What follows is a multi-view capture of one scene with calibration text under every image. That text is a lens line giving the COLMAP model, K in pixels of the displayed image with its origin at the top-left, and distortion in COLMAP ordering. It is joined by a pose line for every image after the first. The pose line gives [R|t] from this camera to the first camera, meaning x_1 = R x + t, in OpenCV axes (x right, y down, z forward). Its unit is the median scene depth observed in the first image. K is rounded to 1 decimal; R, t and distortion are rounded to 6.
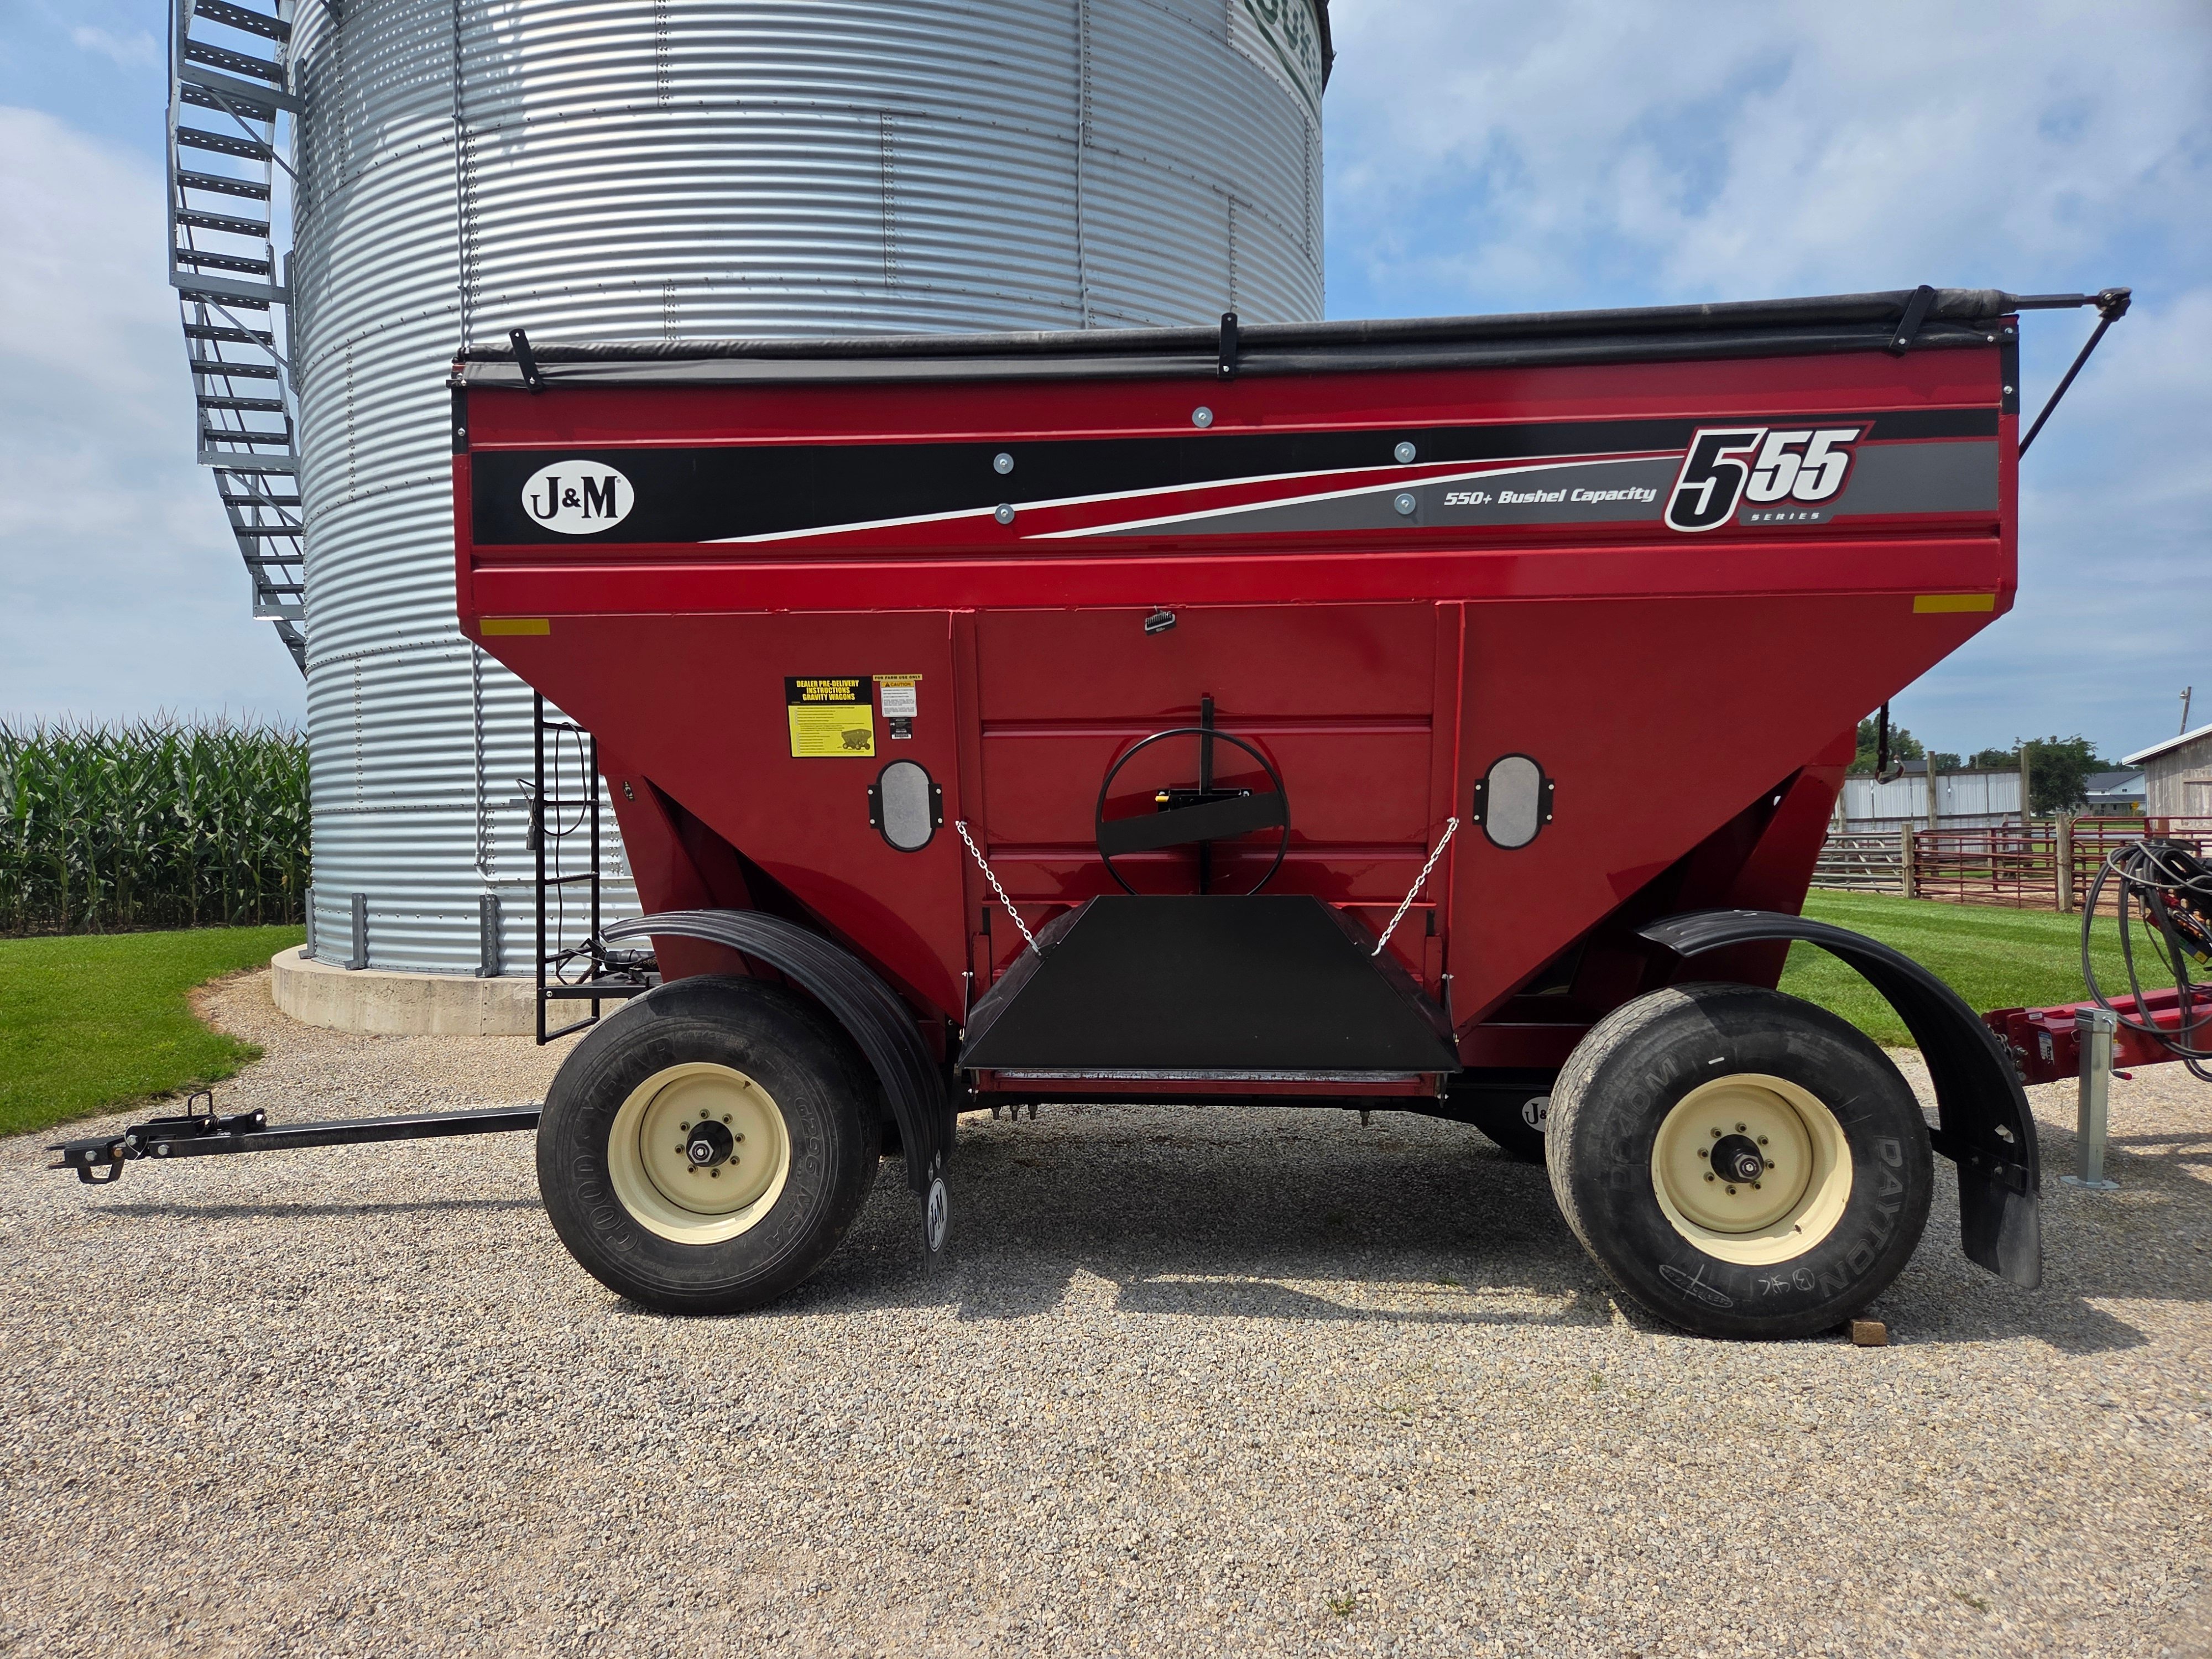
lens RADIAL K [[1425.2, 0, 1089.6], [0, 1425.2, 813.6], [0, 0, 1]] dist [0.061368, -0.048431]
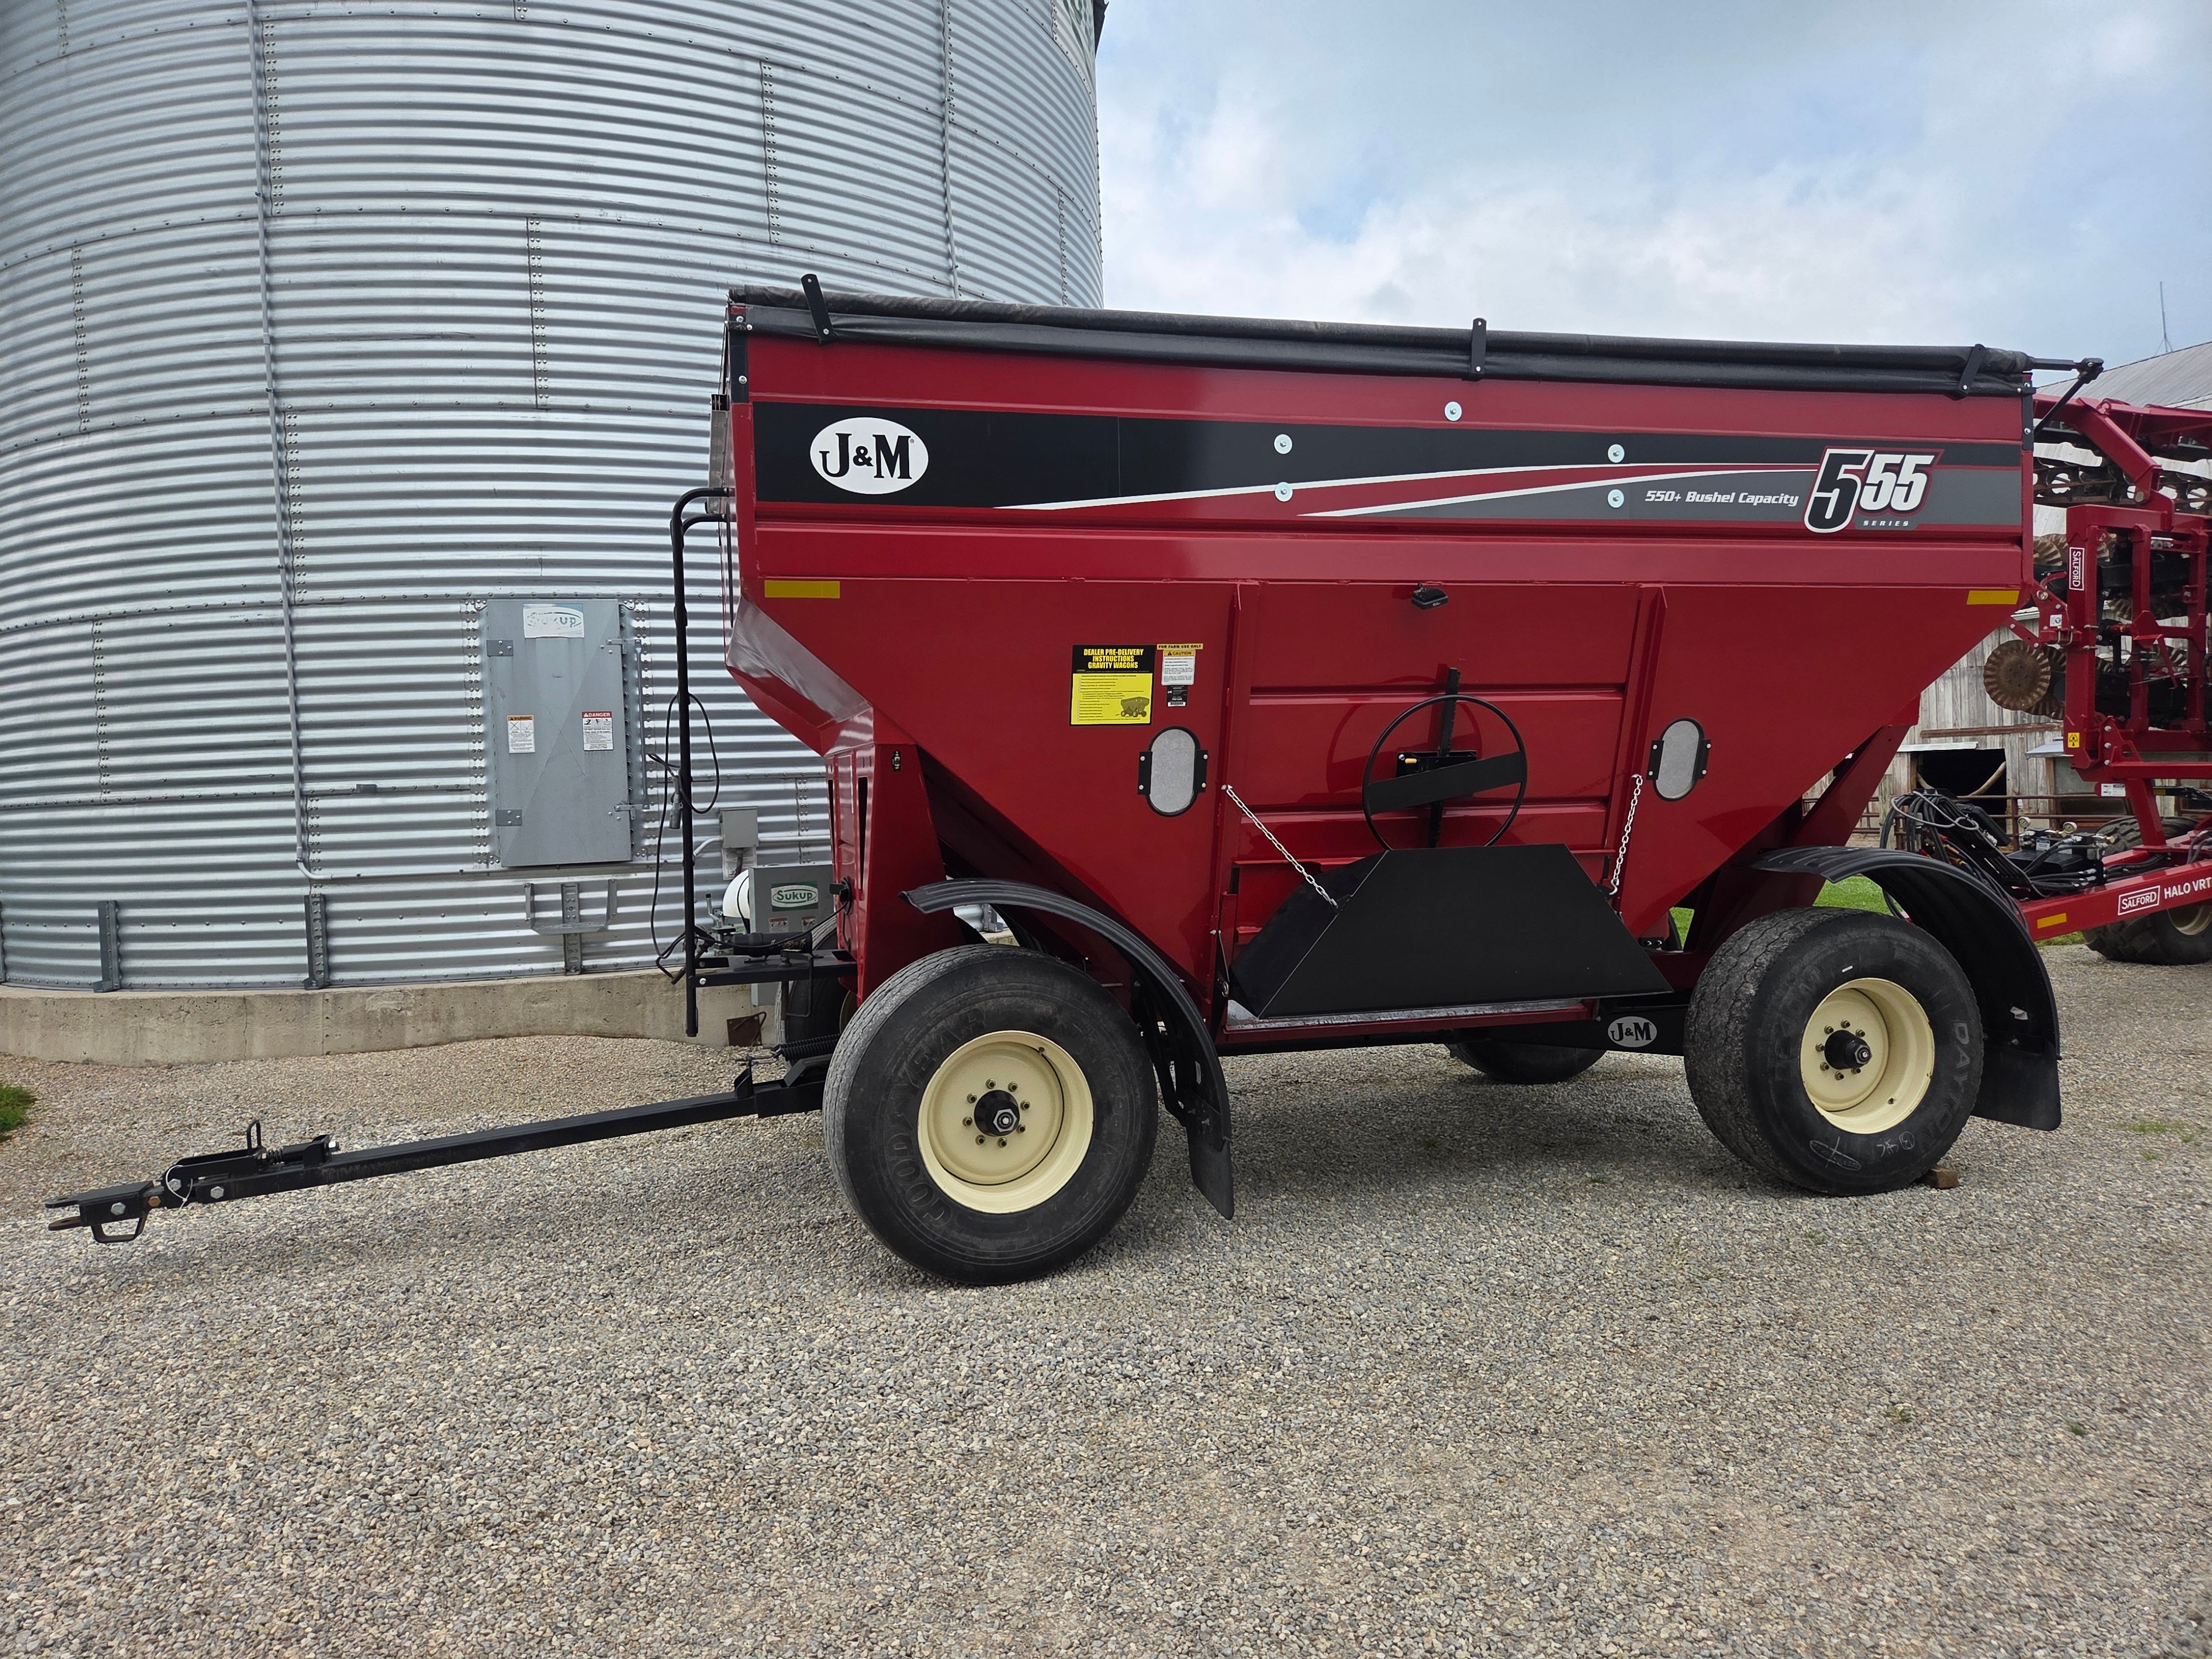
lens RADIAL K [[1425.2, 0, 1089.6], [0, 1425.2, 813.6], [0, 0, 1]] dist [0.061368, -0.048431]
pose [[0.949787, -0.023392, 0.312023, -0.523998], [0.020187, 0.999705, 0.013498, 0.010108], [-0.312247, -0.006522, 0.949979, 0.039391]]
